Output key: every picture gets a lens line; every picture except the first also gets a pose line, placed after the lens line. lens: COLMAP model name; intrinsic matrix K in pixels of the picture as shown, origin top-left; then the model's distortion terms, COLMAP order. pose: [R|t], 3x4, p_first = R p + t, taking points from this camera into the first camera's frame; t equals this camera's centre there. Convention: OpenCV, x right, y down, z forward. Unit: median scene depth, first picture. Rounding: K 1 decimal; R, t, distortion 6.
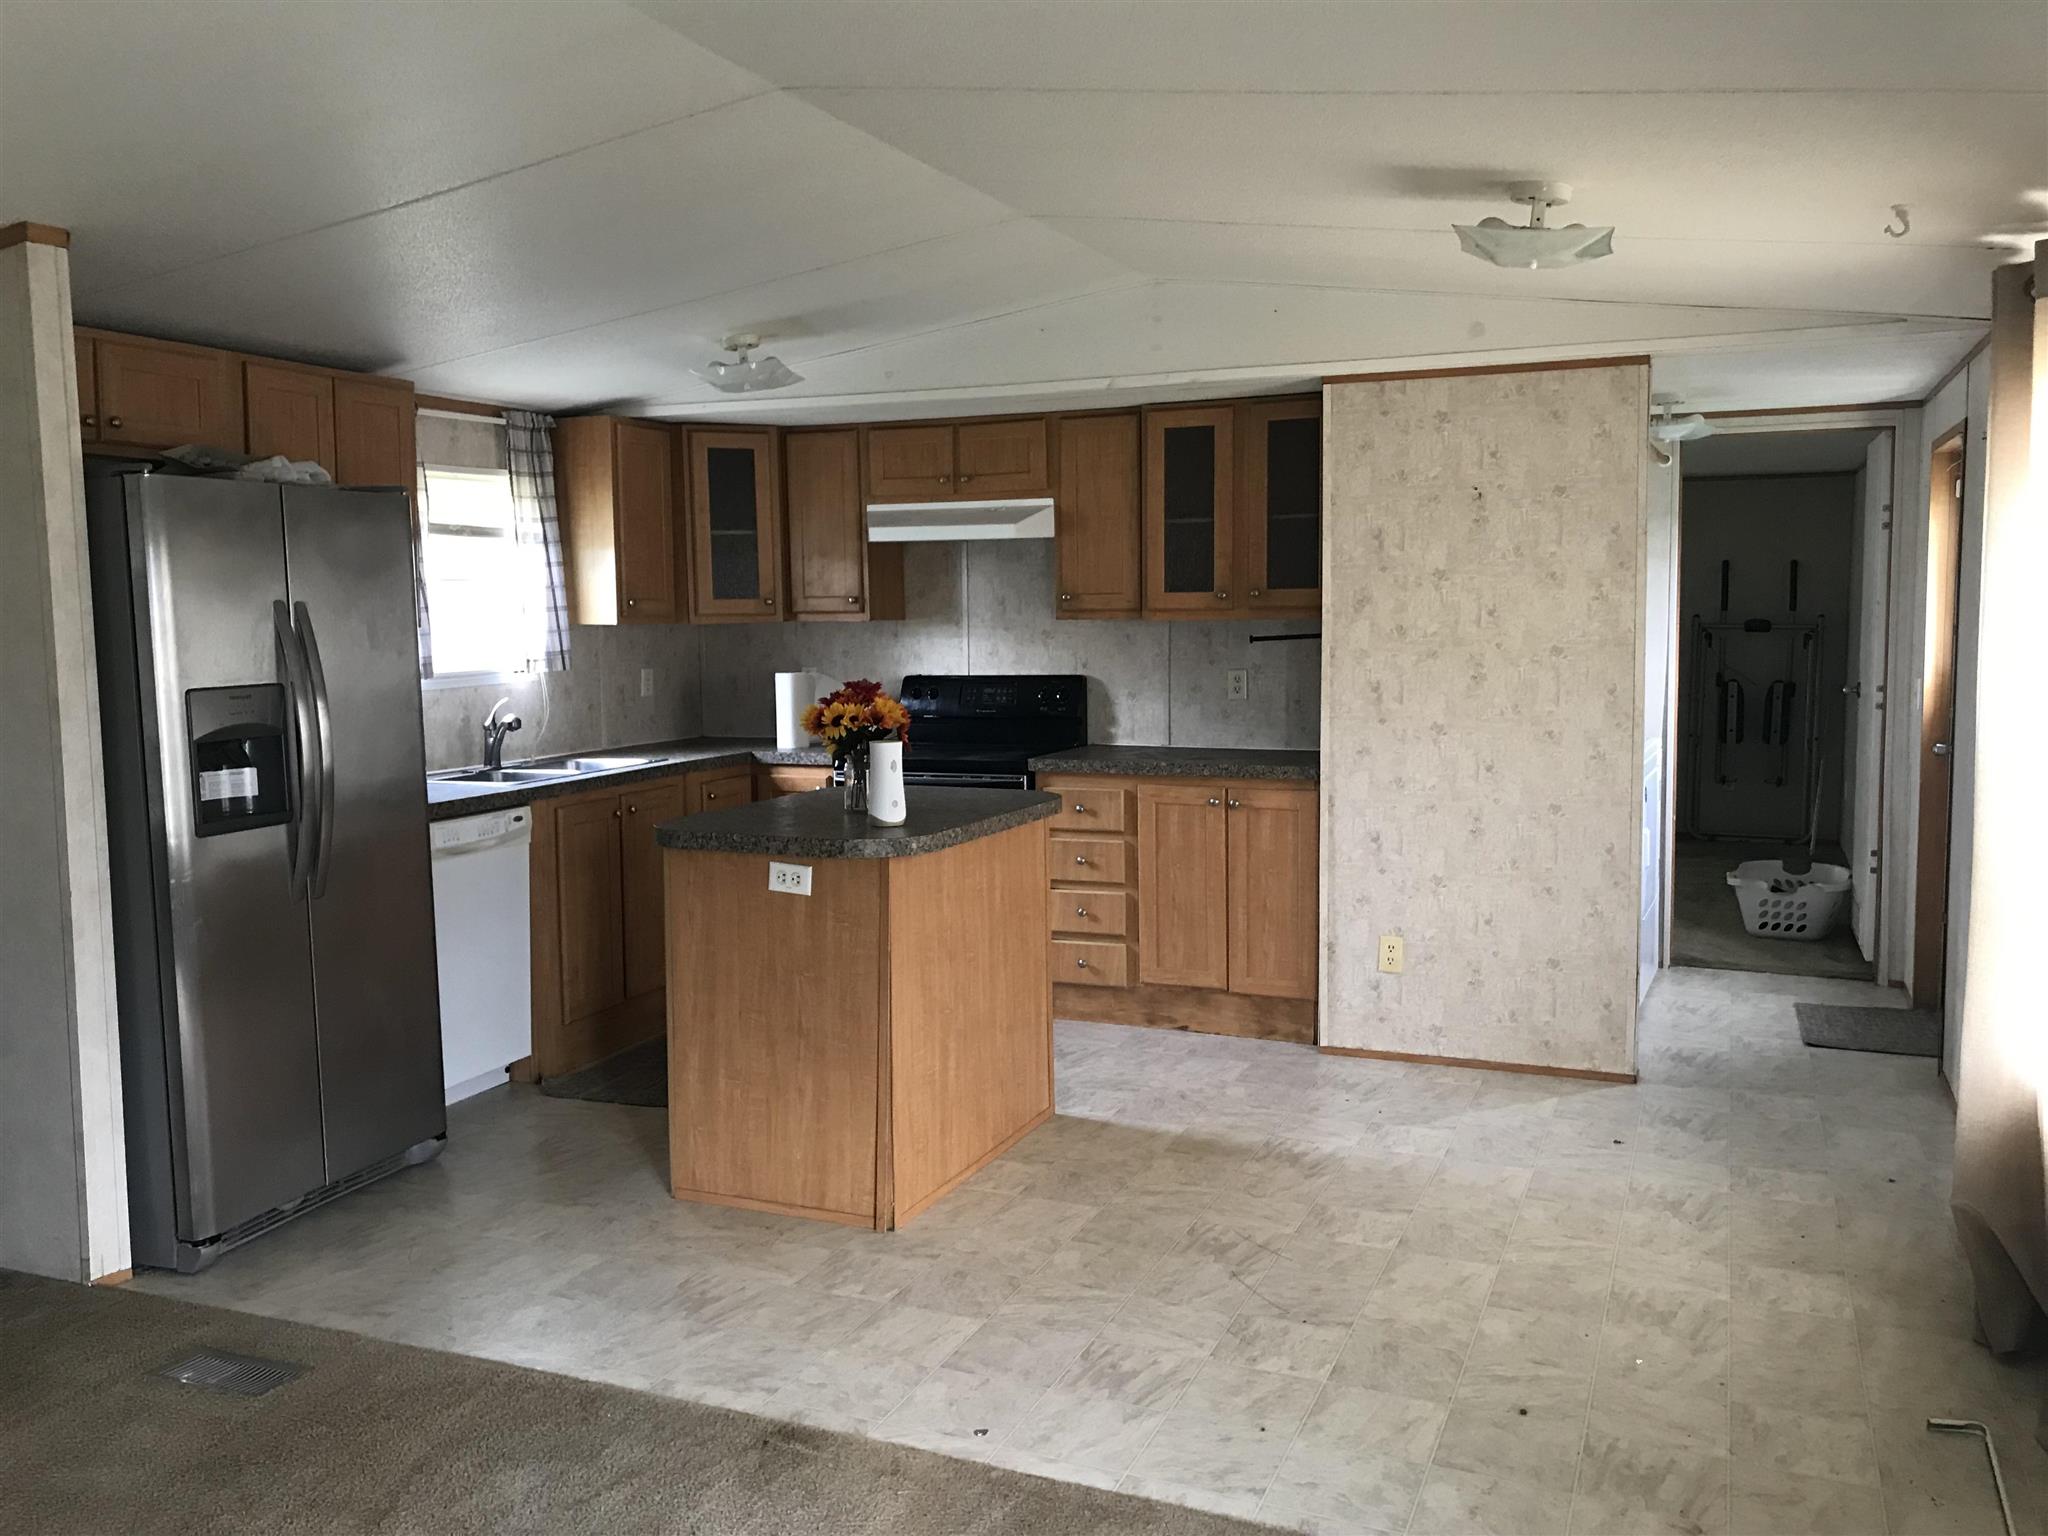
lens RADIAL K [[1649.9, 0, 1024.0], [0, 1649.9, 768.0], [0, 0, 1]] dist [0.083880, -0.201421]
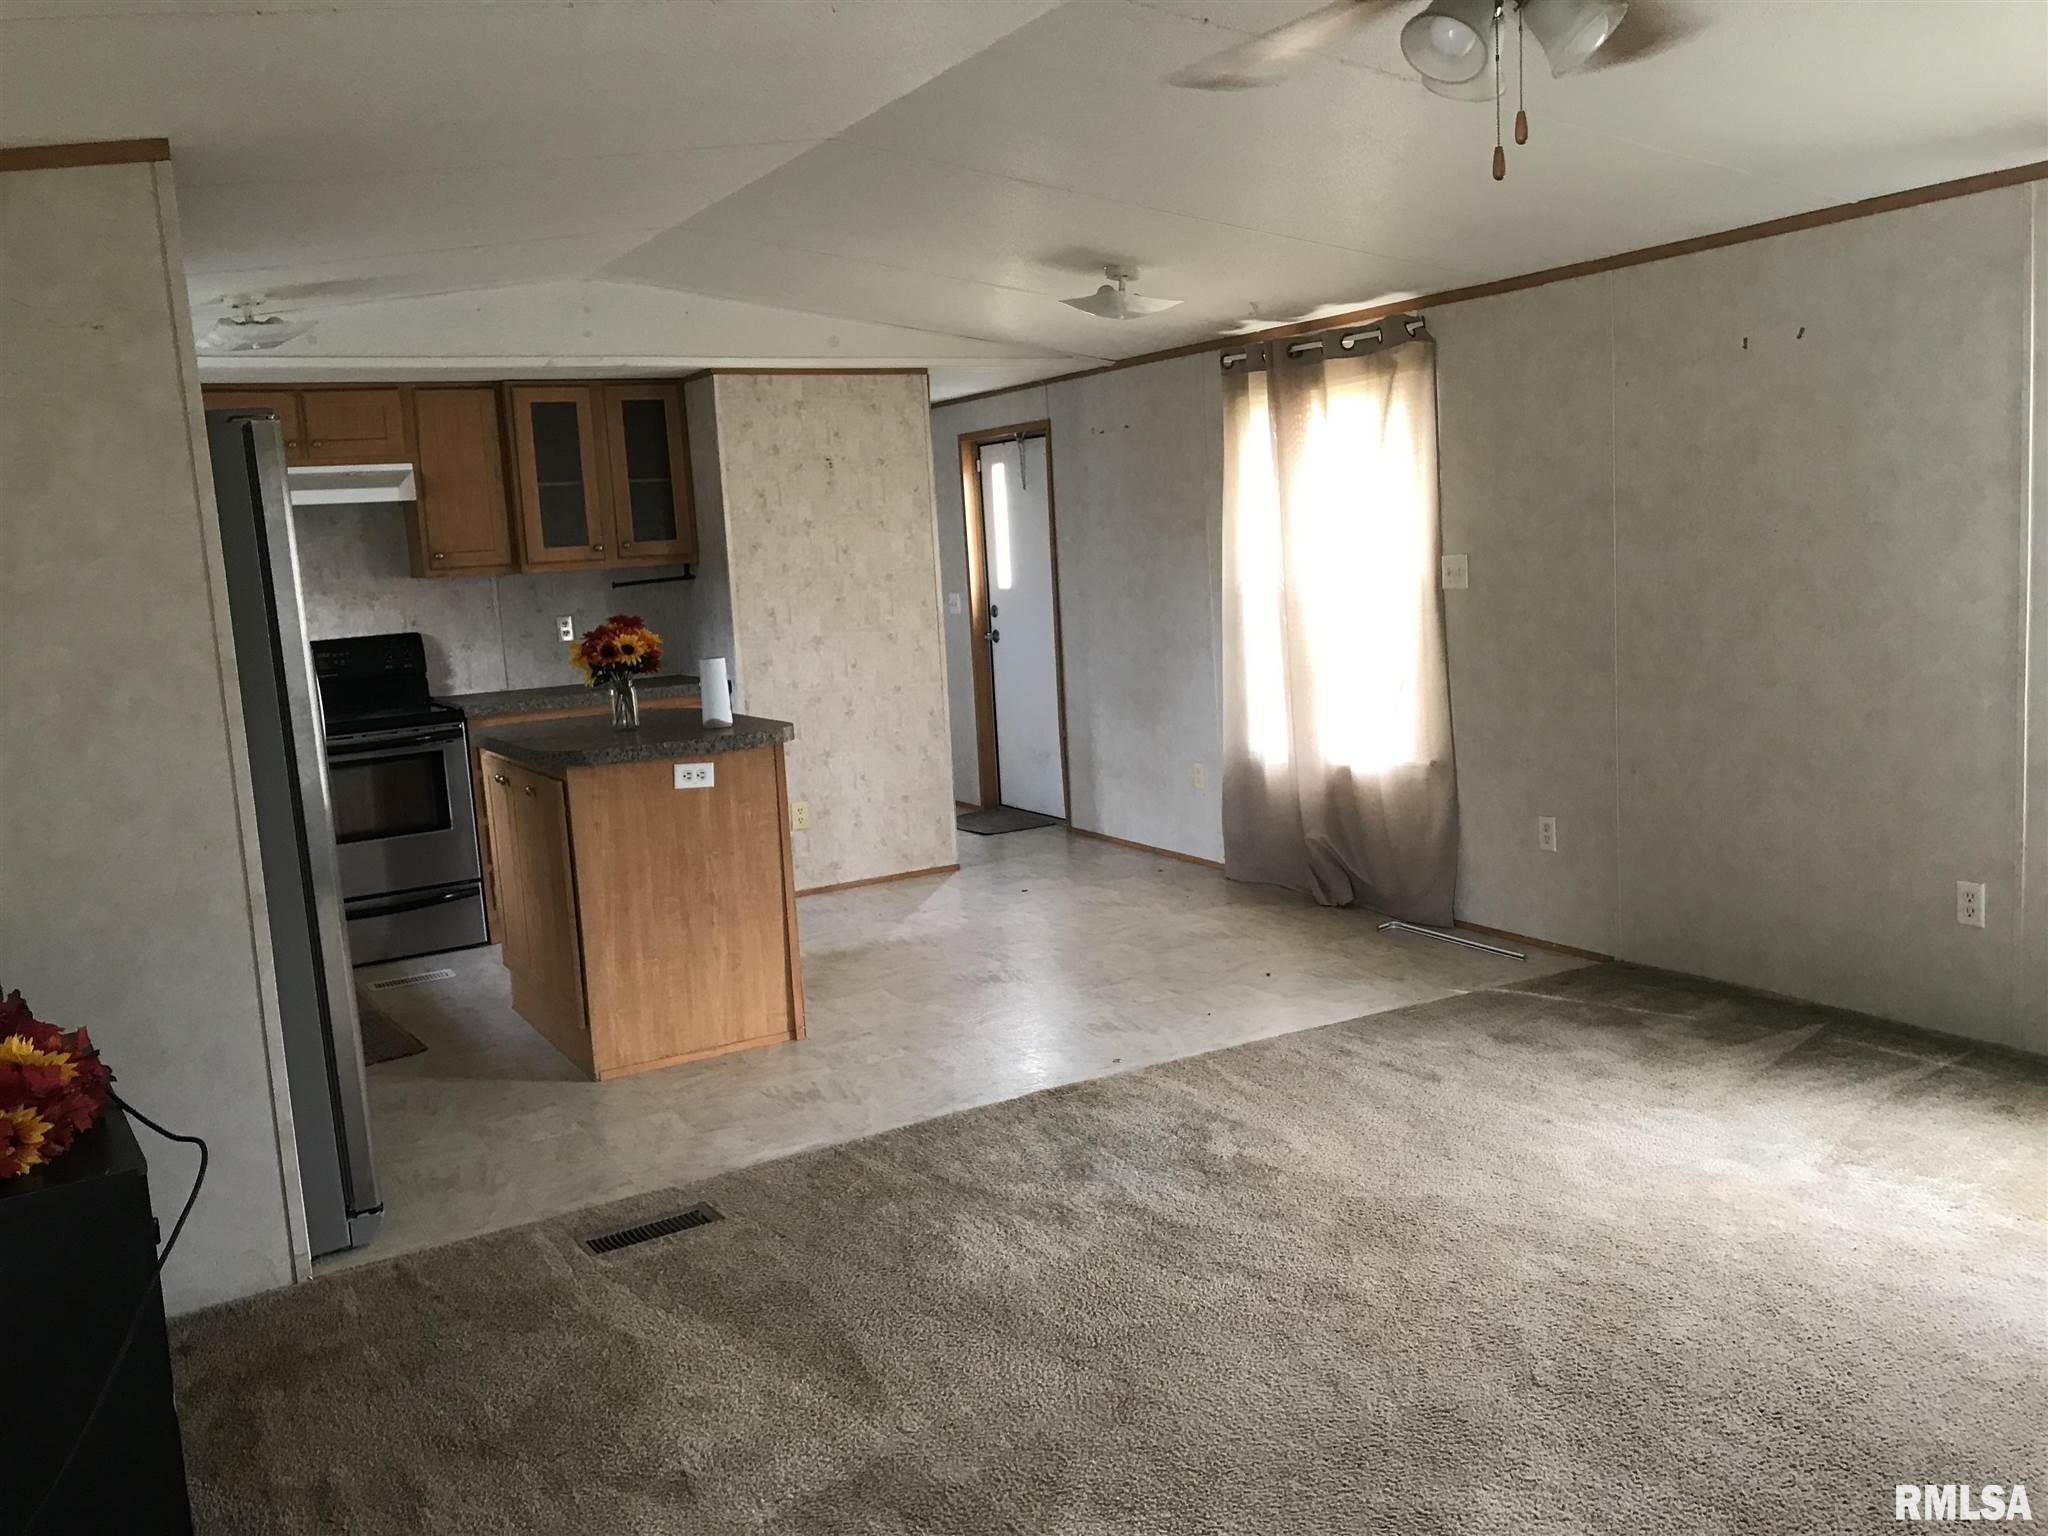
lens RADIAL K [[1649.9, 0, 1024.0], [0, 1649.9, 768.0], [0, 0, 1]] dist [0.083880, -0.201421]
pose [[0.606097, -0.134703, 0.783901, -0.751629], [0.128840, 0.989166, 0.070359, 0.006319], [-0.784886, 0.058353, 0.616886, 0.059569]]
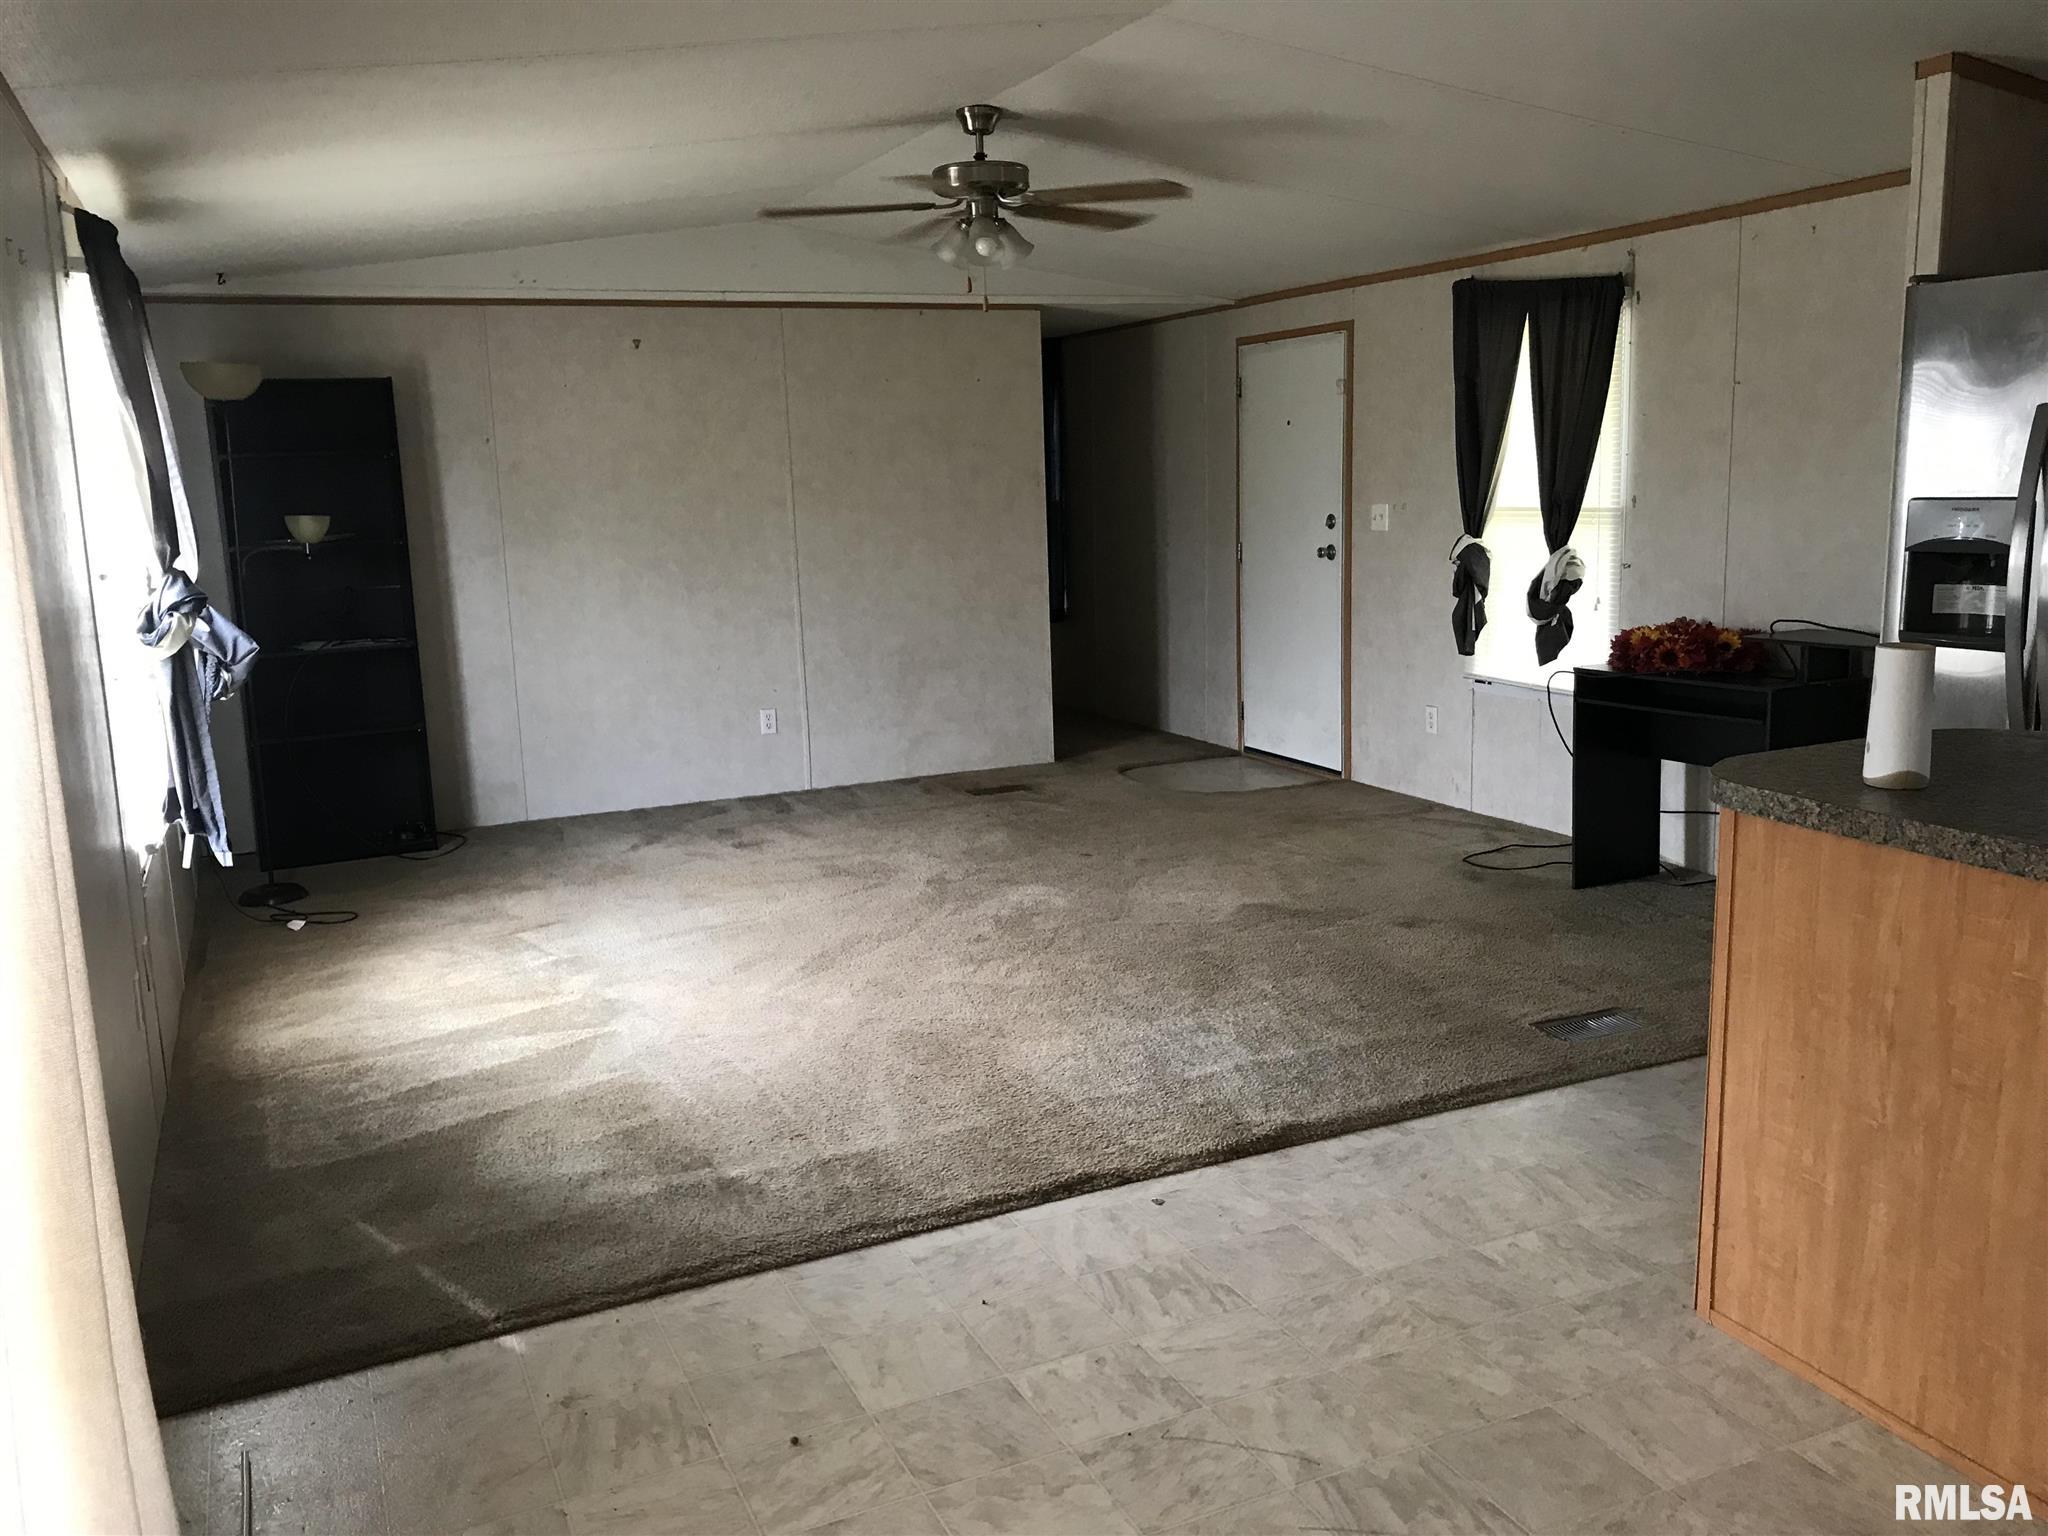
lens RADIAL K [[1649.9, 0, 1024.0], [0, 1649.9, 768.0], [0, 0, 1]] dist [0.083880, -0.201421]
pose [[-0.673846, 0.165143, -0.720180, 0.472235], [-0.032716, 0.967078, 0.252369, -0.094490], [0.738147, 0.193619, -0.646259, 0.958464]]
